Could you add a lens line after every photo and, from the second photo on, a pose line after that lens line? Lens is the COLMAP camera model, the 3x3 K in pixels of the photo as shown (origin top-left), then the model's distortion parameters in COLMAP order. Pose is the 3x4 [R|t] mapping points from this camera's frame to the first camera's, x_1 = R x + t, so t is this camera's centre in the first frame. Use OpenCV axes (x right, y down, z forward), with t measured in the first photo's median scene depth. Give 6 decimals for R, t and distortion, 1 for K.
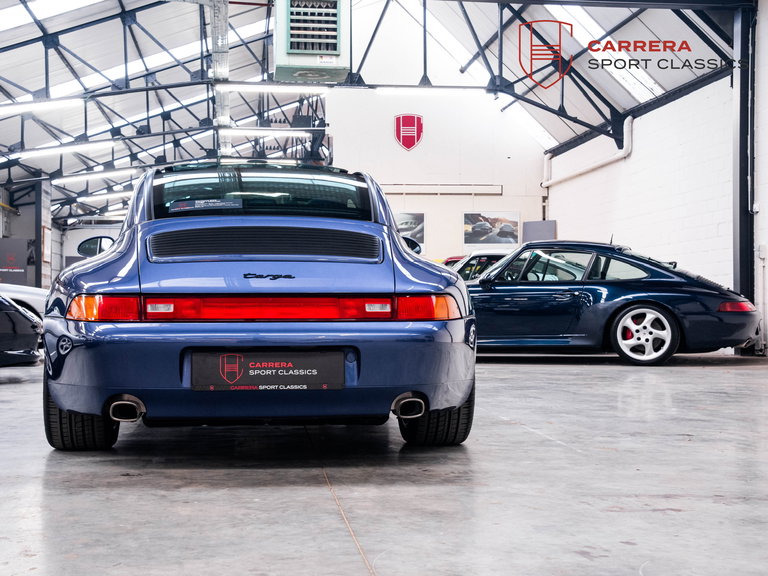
lens RADIAL K [[1211.4, 0, 349.3], [0, 1211.4, 290.0], [0, 0, 1]] dist [0.161739, 0.036069]
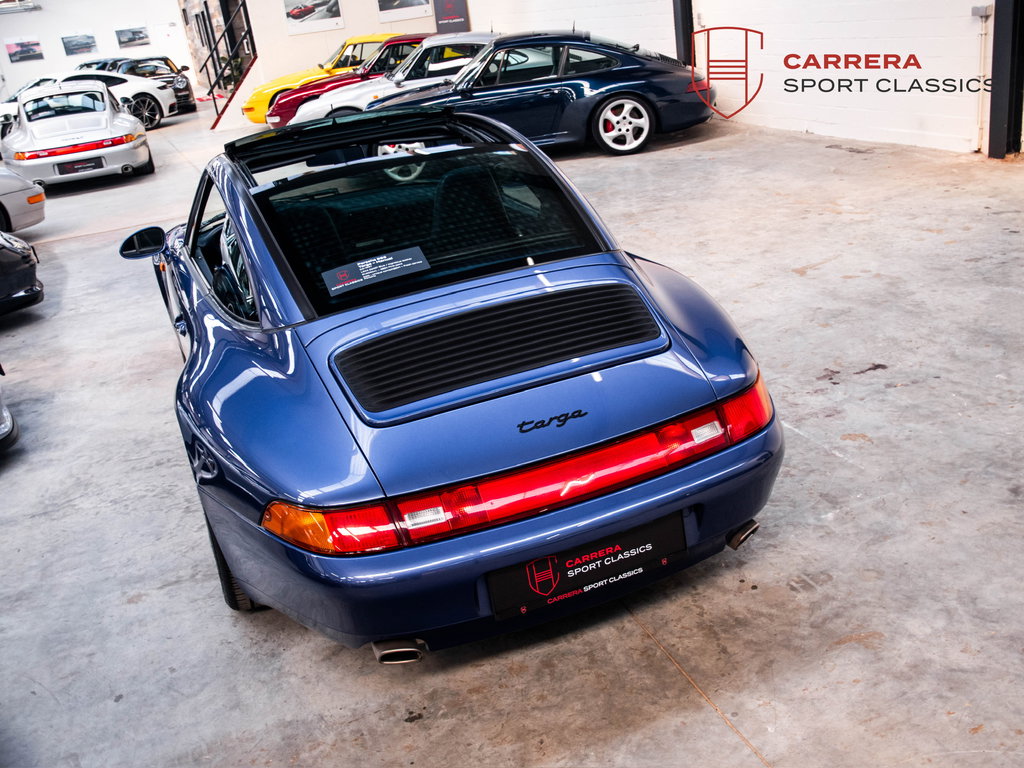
lens RADIAL K [[996.1, 0, 512.9], [0, 996.1, 364.4], [0, 0, 1]] dist [0.009427, 0.039363]
pose [[0.953758, -0.211559, 0.213514, -0.178763], [0.124790, 0.924943, 0.359039, -0.218656], [-0.273446, -0.315791, 0.908572, 0.439270]]
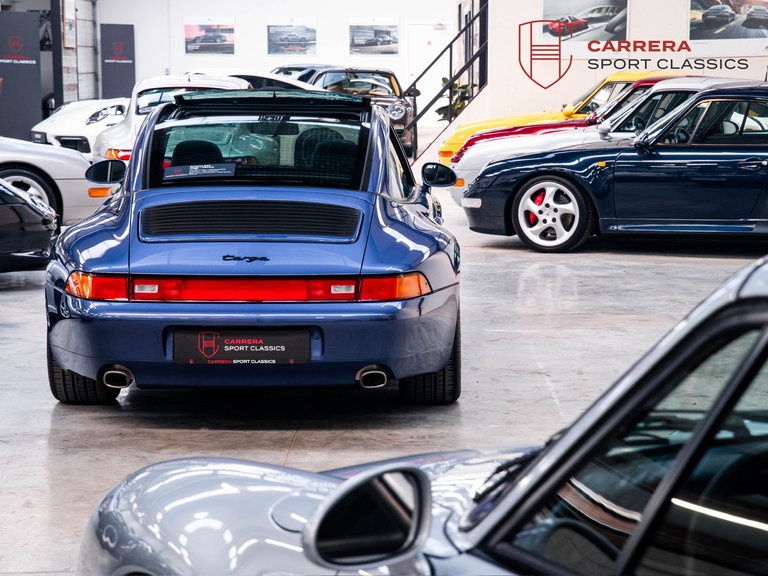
lens RADIAL K [[2128.3, 0, 384.0], [0, 2128.3, 288.0], [0, 0, 1]] dist [0.586170, -0.397531]
pose [[0.994621, 0.013381, -0.102718, 0.226510], [-0.001089, 0.992917, 0.118803, -0.188886], [0.103580, -0.118052, 0.987590, -0.791718]]
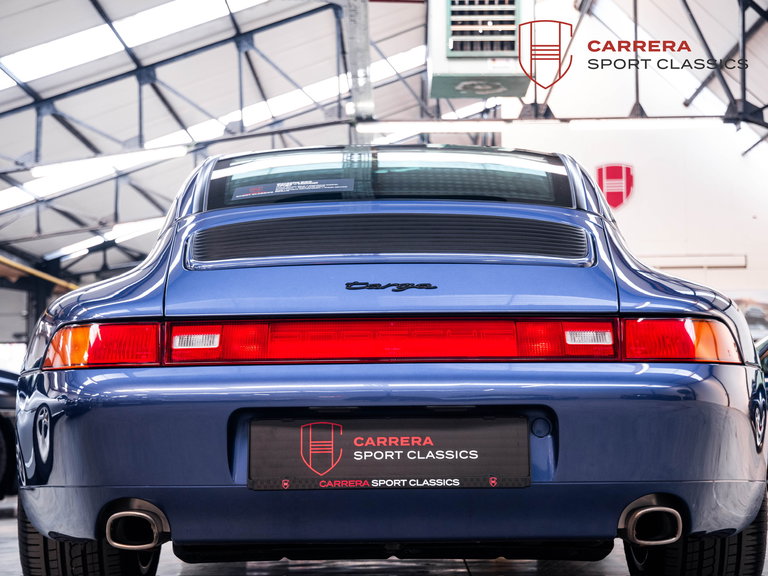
lens RADIAL K [[1502.8, 0, 384.0], [0, 1502.8, 288.0], [0, 0, 1]] dist [0.034978, 3.015931]
pose [[0.994653, -0.018950, -0.101521, 0.001001], [0.010353, 0.996365, -0.084550, 0.042504], [0.102754, 0.083047, 0.991234, 0.275028]]
